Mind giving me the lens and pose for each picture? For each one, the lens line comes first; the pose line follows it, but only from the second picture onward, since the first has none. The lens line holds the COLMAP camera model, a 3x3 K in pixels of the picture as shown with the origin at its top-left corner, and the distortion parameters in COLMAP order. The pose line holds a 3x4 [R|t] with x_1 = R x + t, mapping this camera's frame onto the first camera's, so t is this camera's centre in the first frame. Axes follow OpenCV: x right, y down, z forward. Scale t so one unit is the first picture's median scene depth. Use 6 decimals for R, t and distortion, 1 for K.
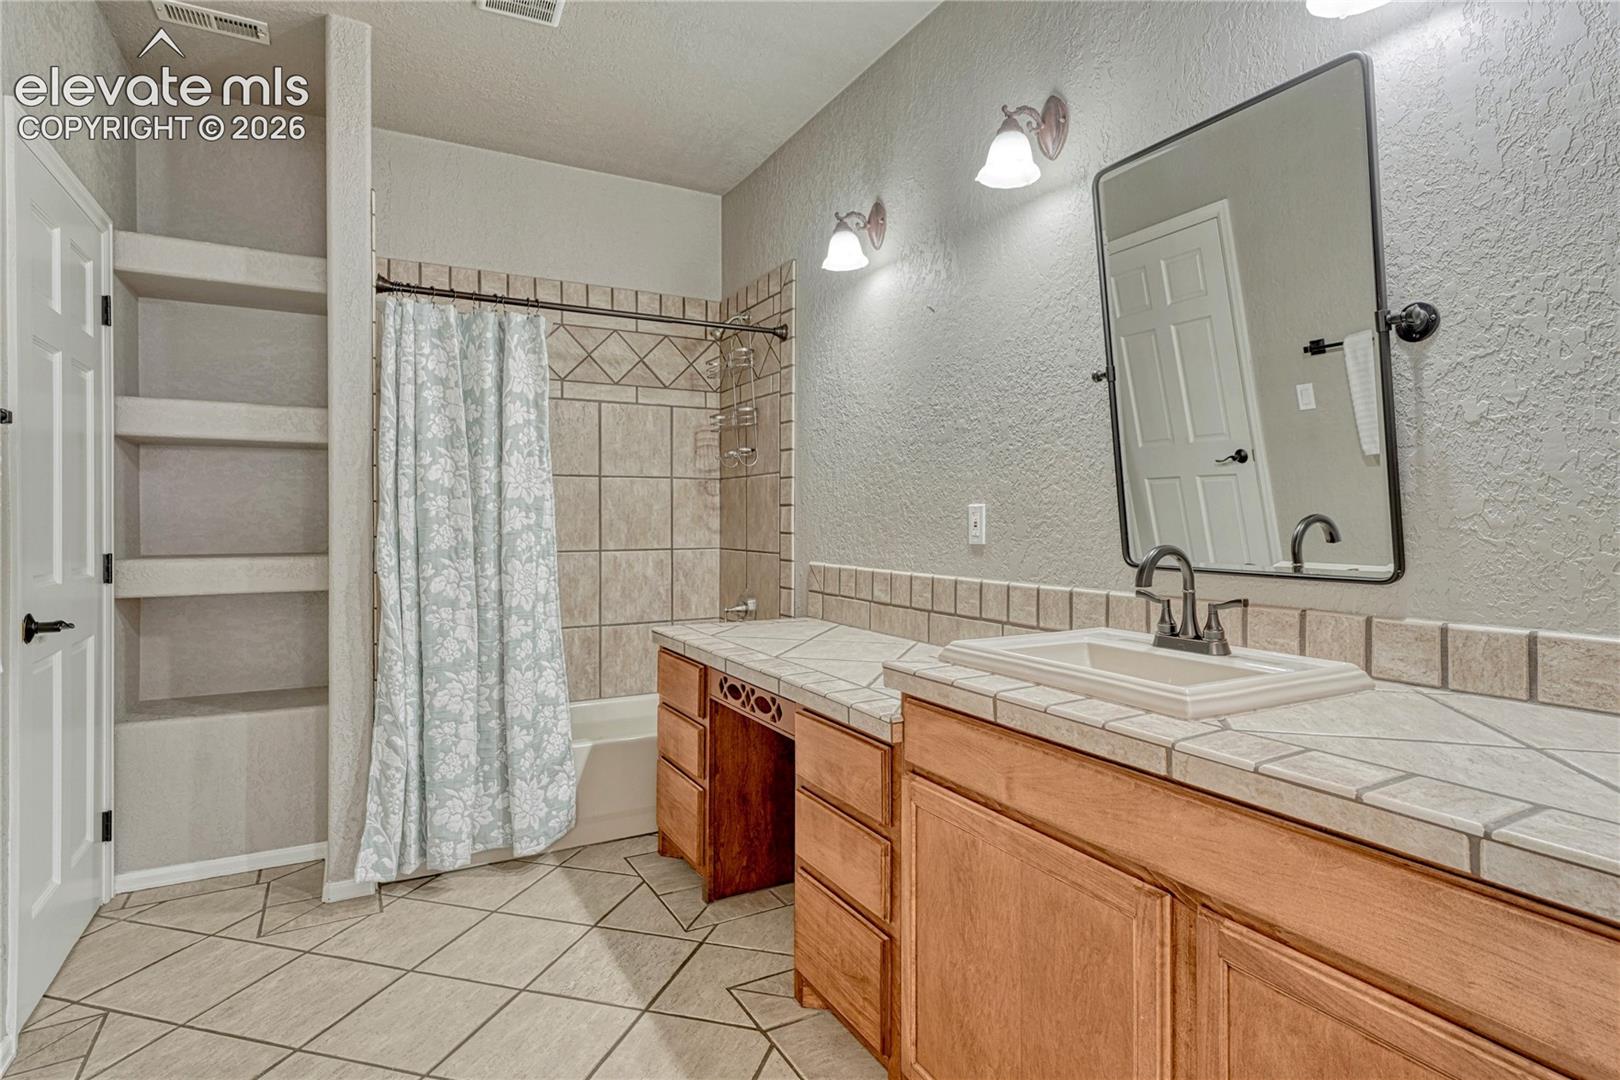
lens RADIAL K [[816.6, 0, 809.8], [0, 816.6, 529.2], [0, 0, 1]] dist [0.000369, 0.000538]
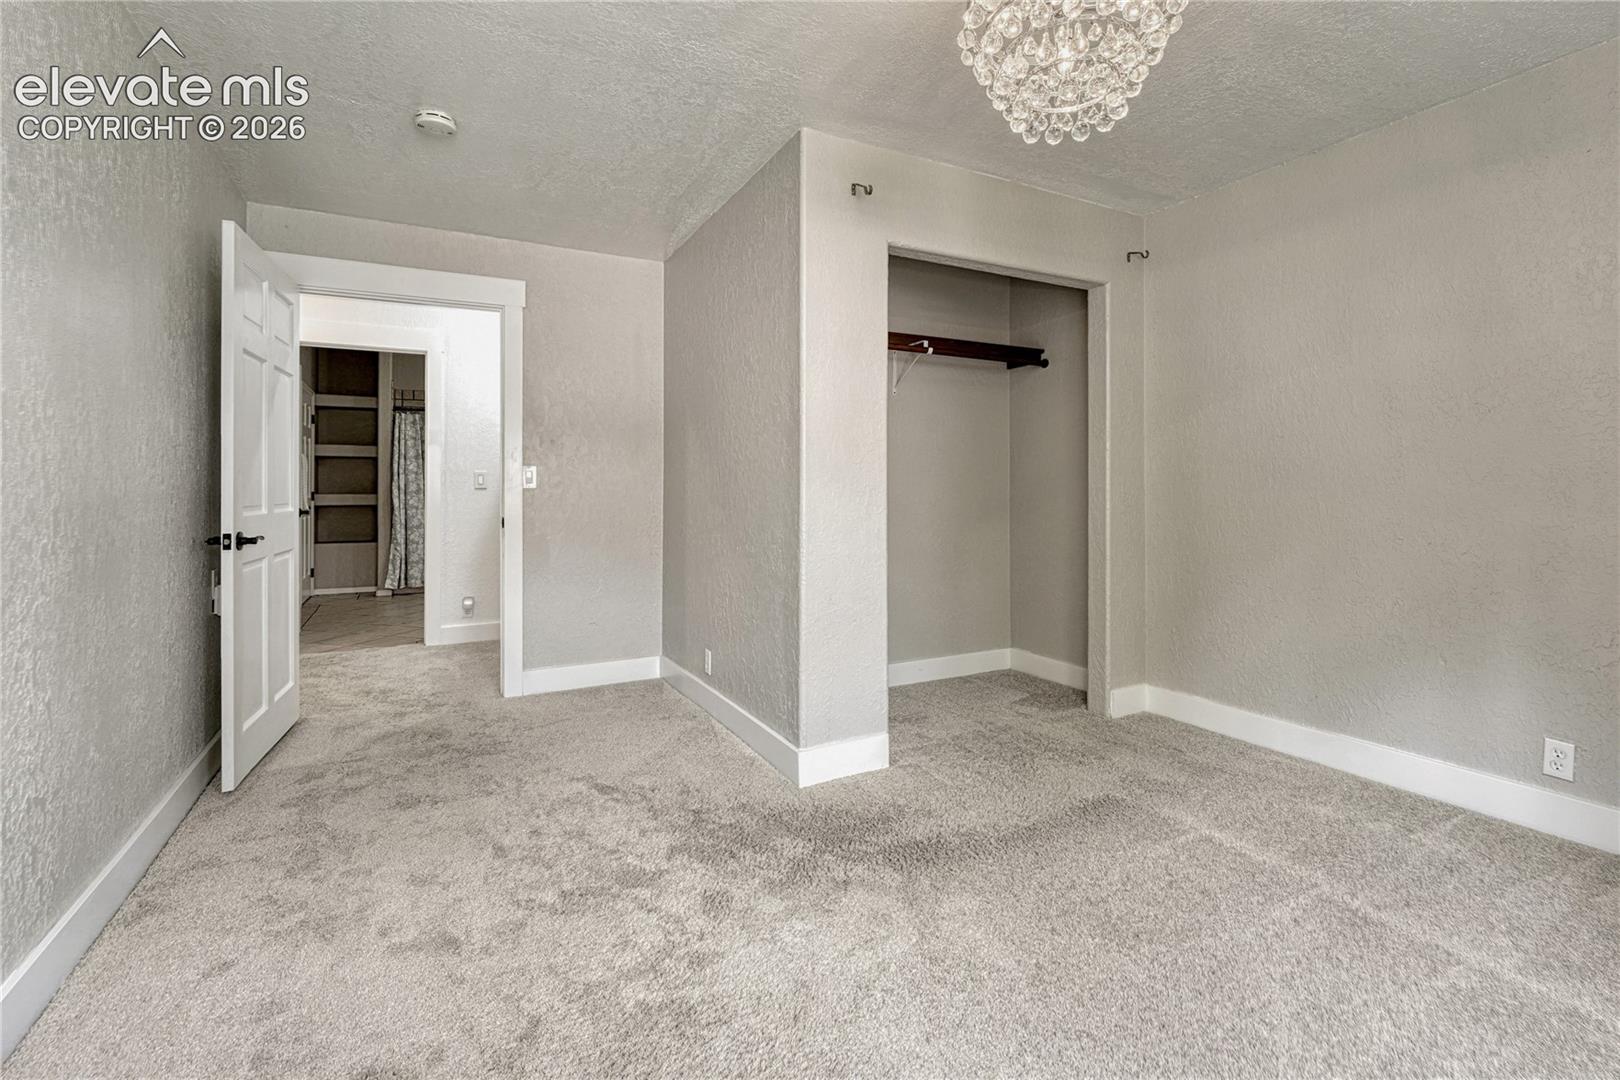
lens RADIAL K [[714.2, 0, 795.3], [0, 714.2, 494.1], [0, 0, 1]] dist [0.000560, -0.000016]
pose [[0.999783, -0.005668, -0.020034, 1.130778], [0.005387, 0.999887, -0.014036, 0.086709], [0.020111, 0.013925, 0.999701, -1.812760]]
